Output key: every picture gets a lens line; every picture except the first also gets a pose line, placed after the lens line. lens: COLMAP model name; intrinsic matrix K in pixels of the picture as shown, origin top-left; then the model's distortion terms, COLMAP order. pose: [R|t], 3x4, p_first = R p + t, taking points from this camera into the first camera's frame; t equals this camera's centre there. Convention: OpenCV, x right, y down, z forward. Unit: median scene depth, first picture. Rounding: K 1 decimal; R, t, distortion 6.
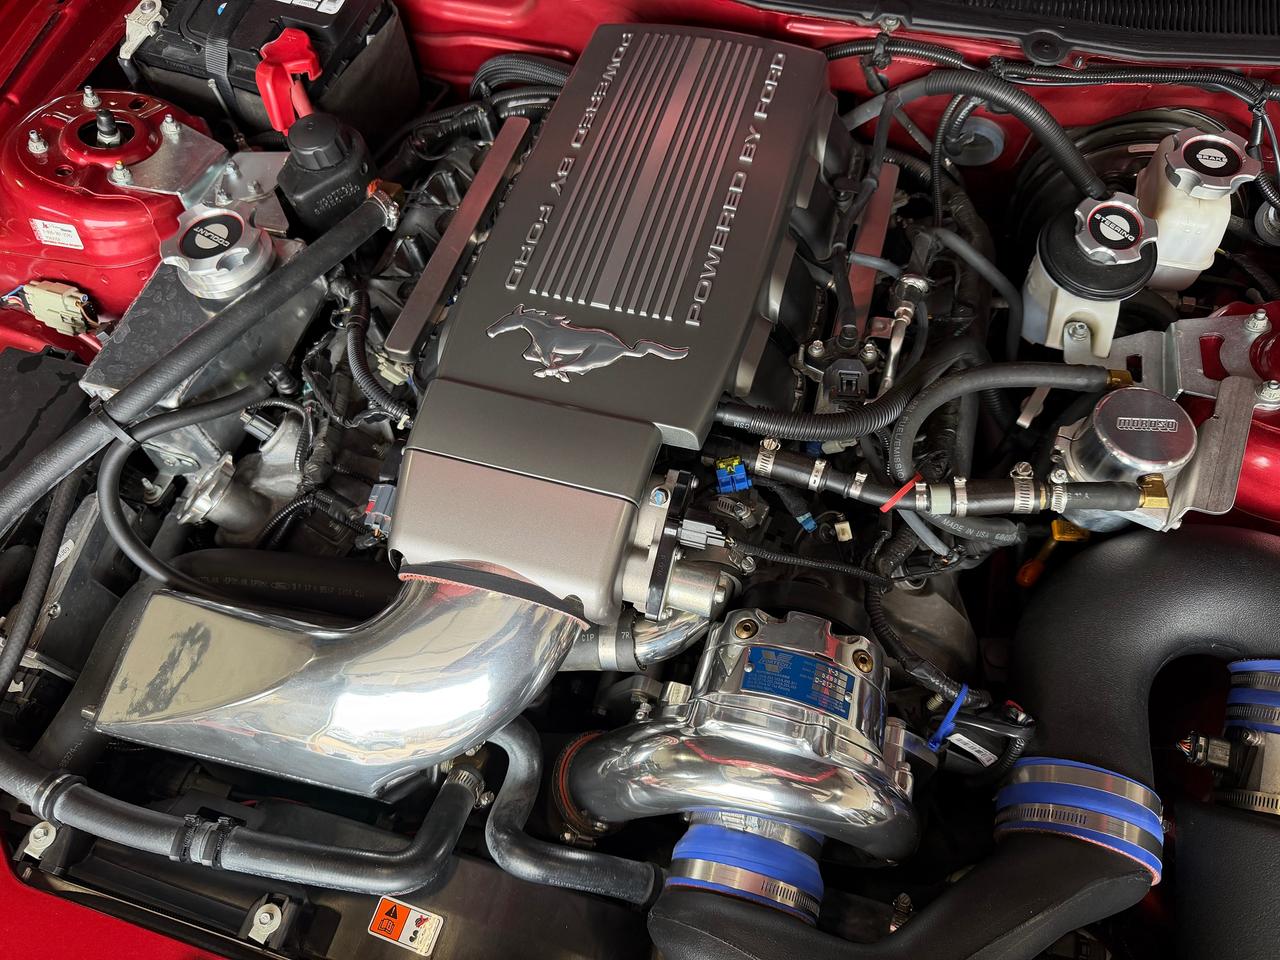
lens RADIAL K [[974.0, 0, 618.7], [0, 974.0, 505.5], [0, 0, 1]] dist [0.128273, -0.068366]
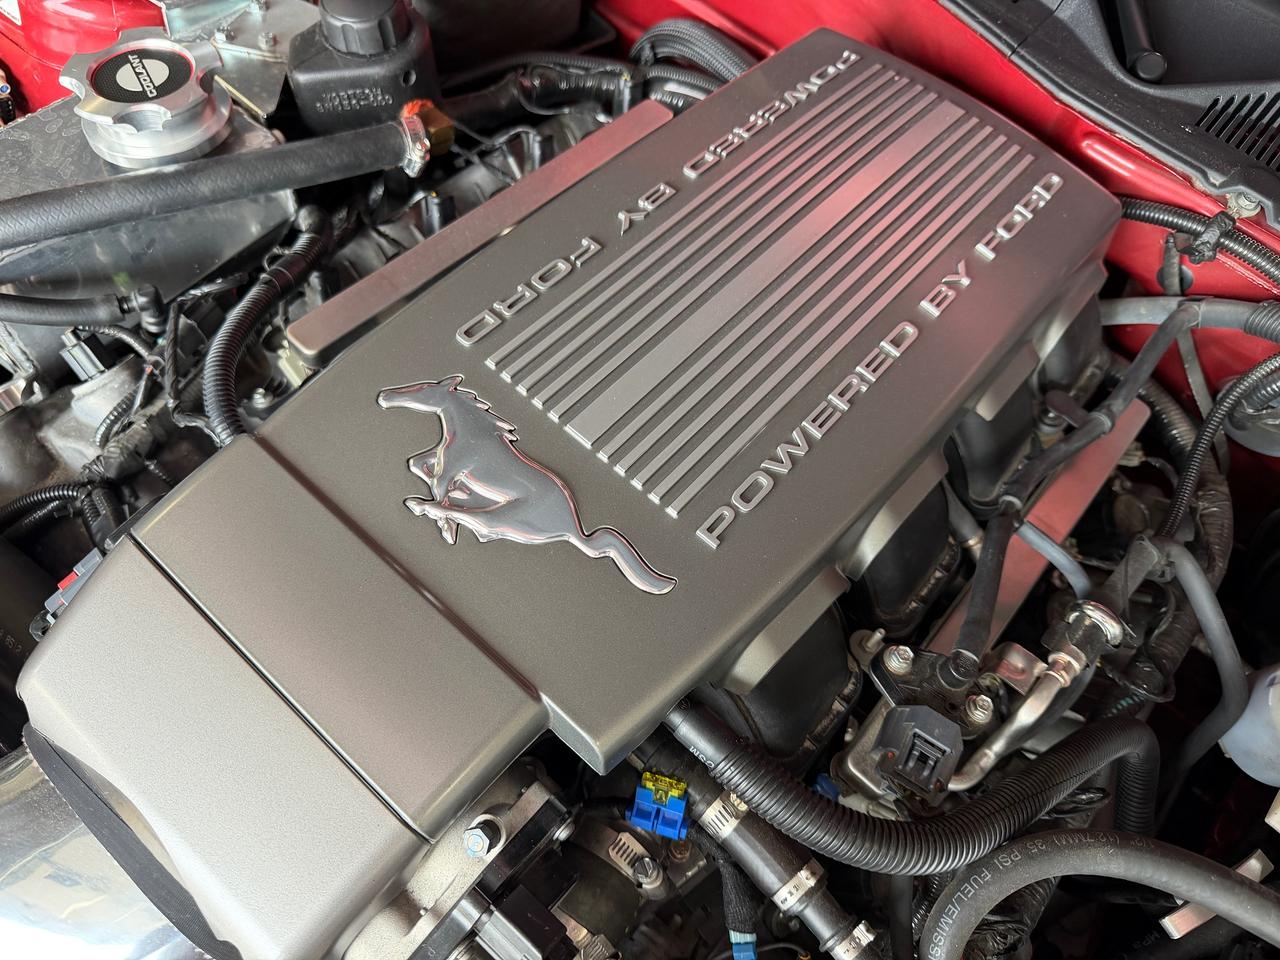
lens RADIAL K [[923.6, 0, 638.3], [0, 923.6, 487.4], [0, 0, 1]] dist [0.076299, -0.056346]
pose [[0.897086, 0.434287, -0.081432, 0.059932], [-0.434588, 0.900506, 0.014921, -0.173398], [0.079810, 0.022004, 0.996567, 0.401838]]
